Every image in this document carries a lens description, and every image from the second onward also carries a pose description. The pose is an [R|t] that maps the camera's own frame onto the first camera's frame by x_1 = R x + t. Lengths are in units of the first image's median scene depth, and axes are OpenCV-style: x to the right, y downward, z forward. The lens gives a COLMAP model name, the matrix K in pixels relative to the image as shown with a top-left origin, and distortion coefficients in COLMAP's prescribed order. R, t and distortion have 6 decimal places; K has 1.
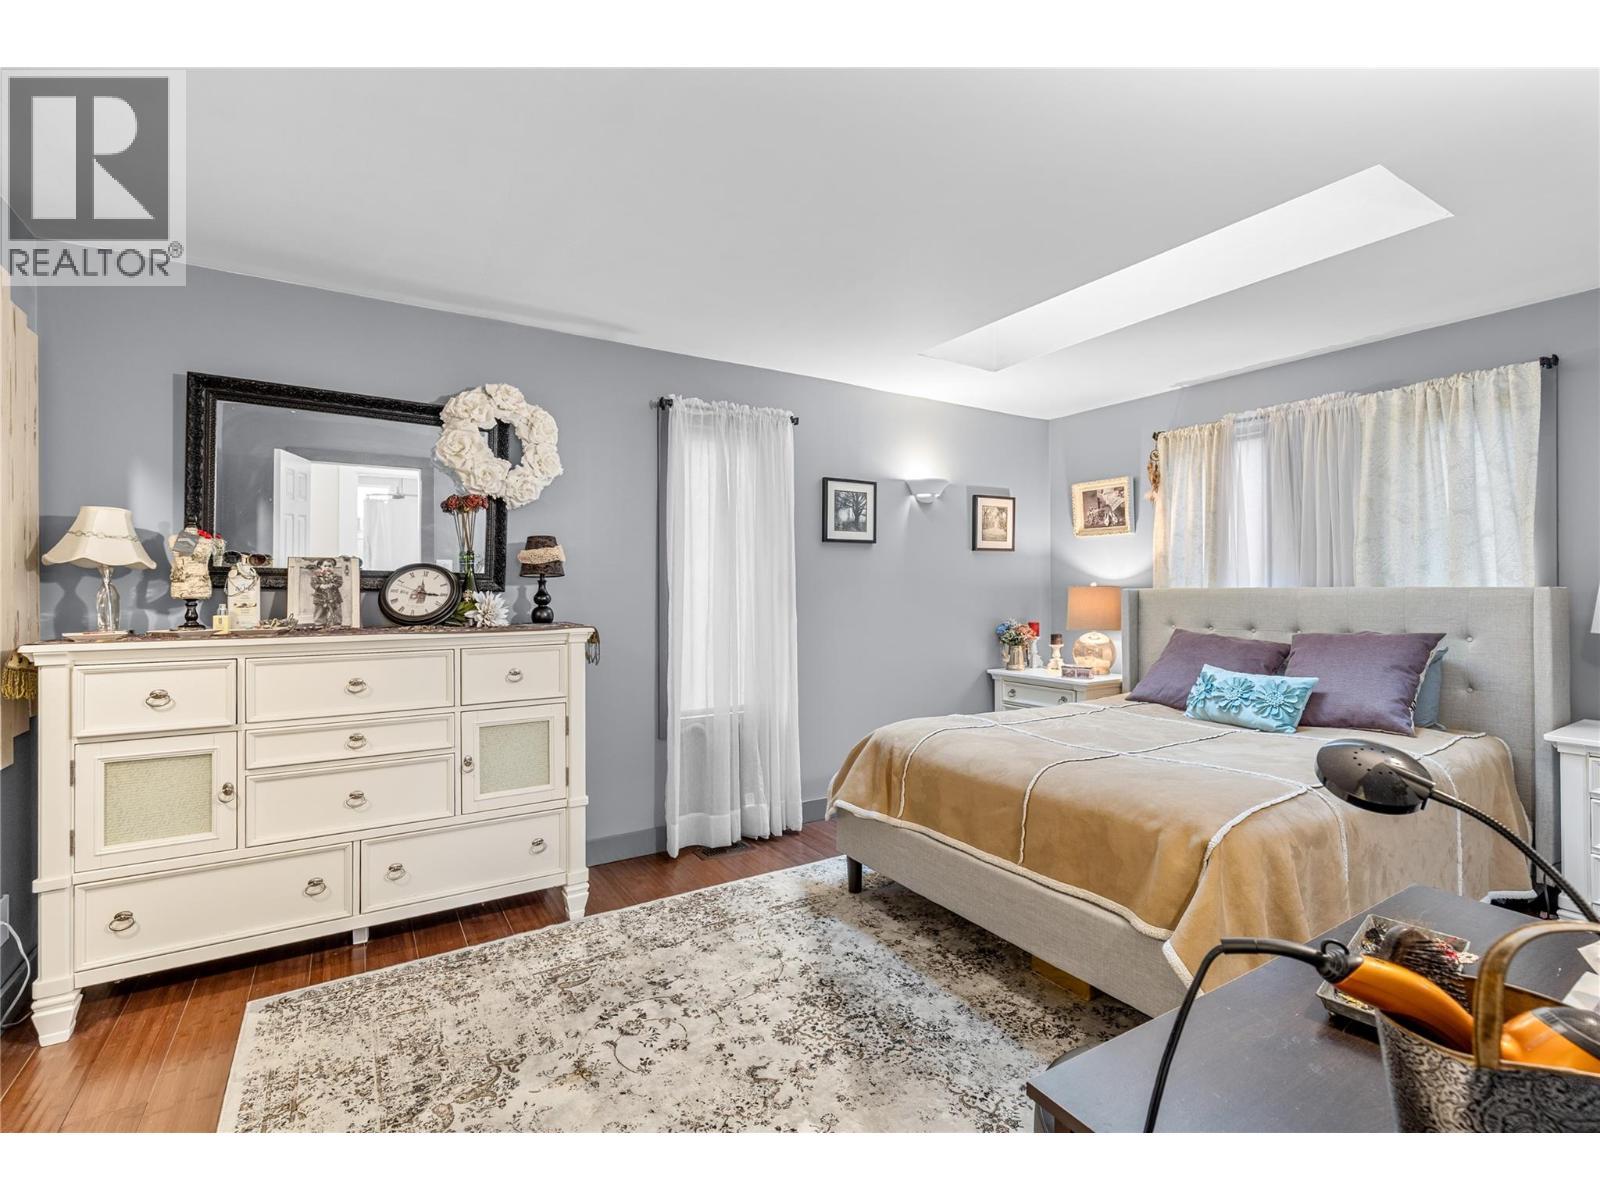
lens RADIAL K [[731.1, 0, 792.5], [0, 731.1, 584.3], [0, 0, 1]] dist [0.001401, -0.000096]
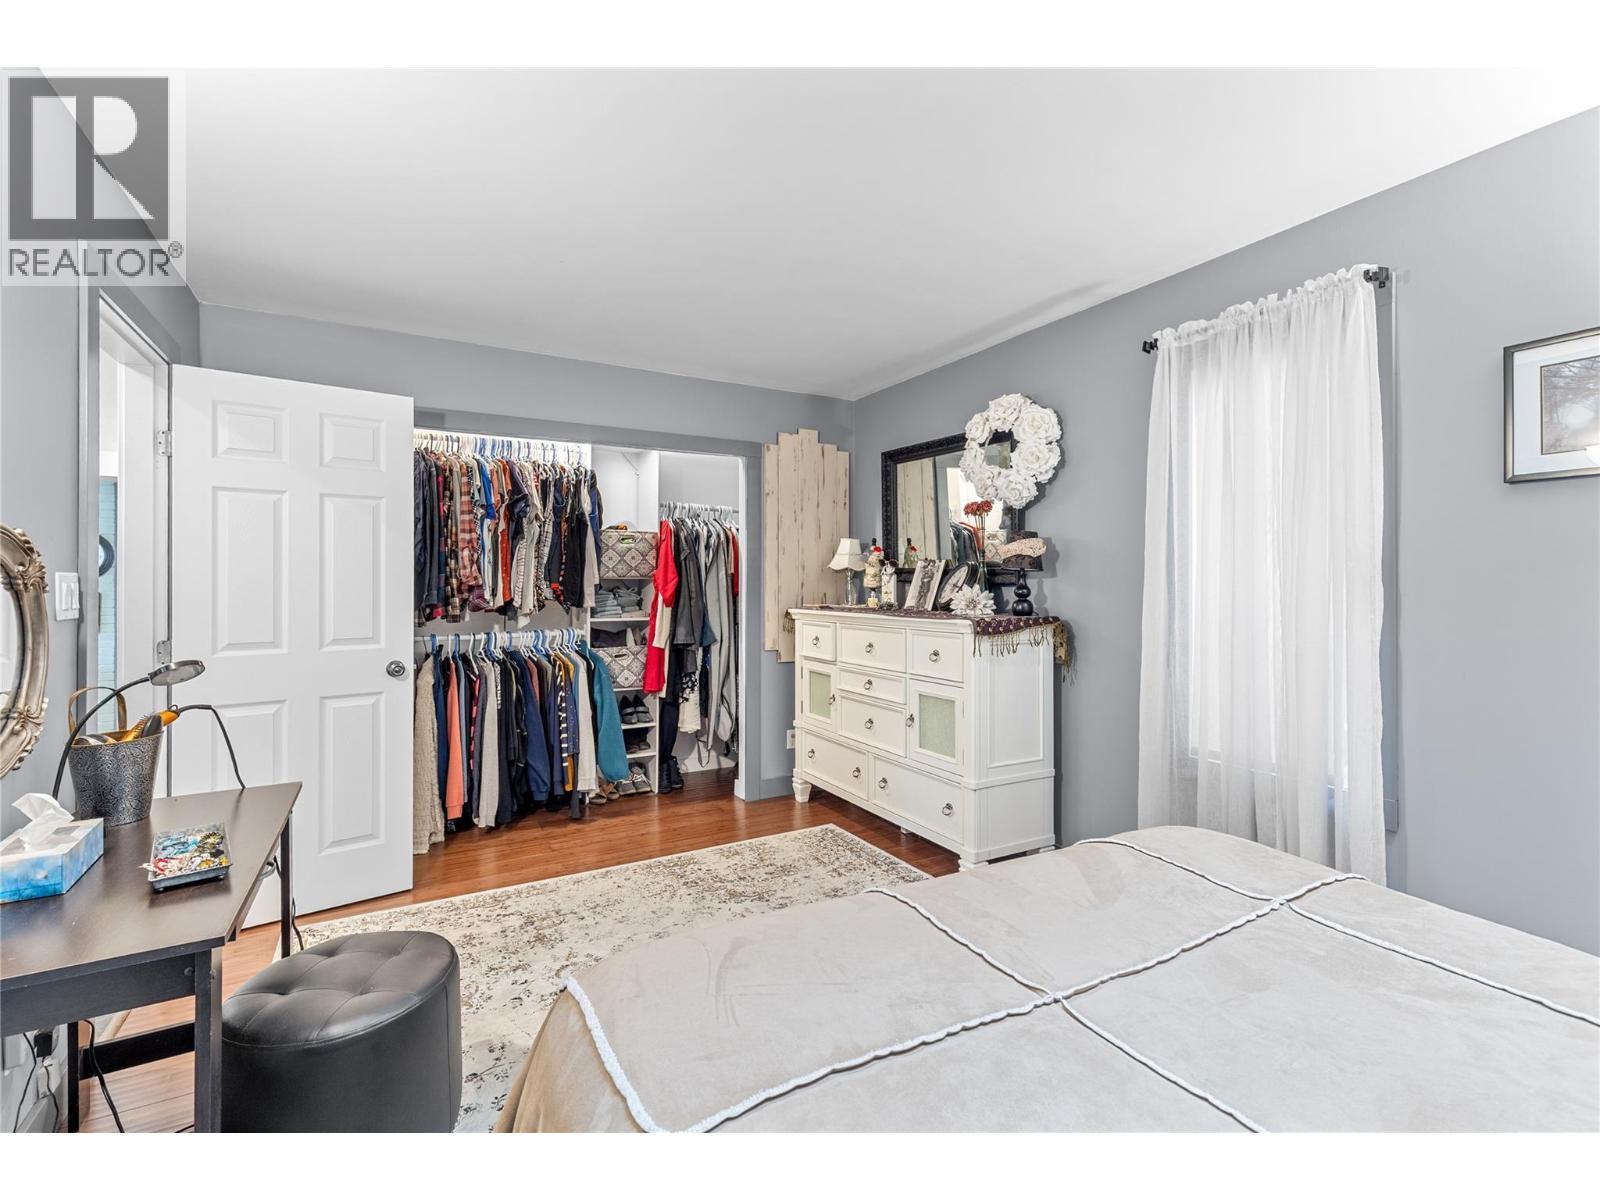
lens RADIAL K [[731.1, 0, 792.5], [0, 731.1, 584.3], [0, 0, 1]] dist [0.001401, -0.000096]
pose [[-0.045535, 0.001435, -0.998962, 0.710539], [0.003941, 0.999991, 0.001257, 0.006846], [0.998955, -0.003880, -0.045540, 0.729940]]
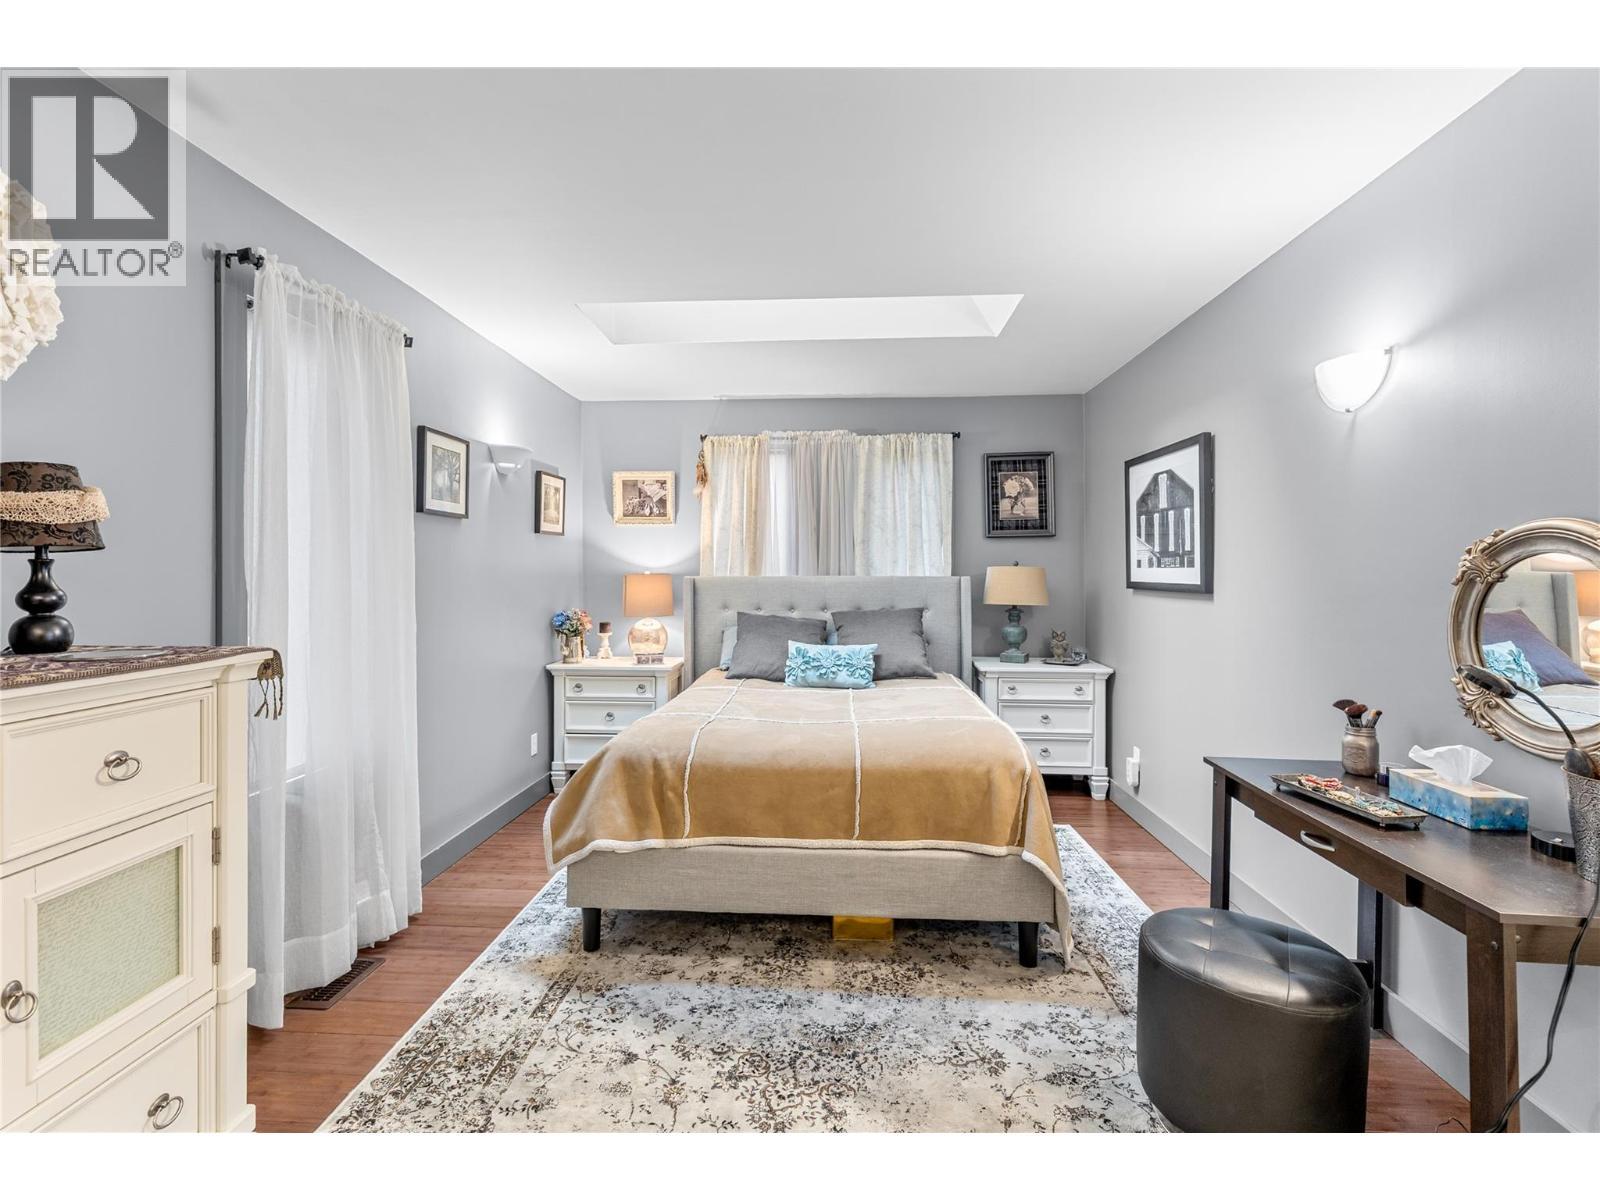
lens RADIAL K [[731.9, 0, 804.5], [0, 731.9, 569.5], [0, 0, 1]] dist [0.002356, -0.000446]
pose [[0.572780, 0.009098, 0.819659, -0.448234], [-0.008942, 0.999948, -0.004850, -0.000664], [-0.819660, -0.004551, 0.572832, 0.337302]]
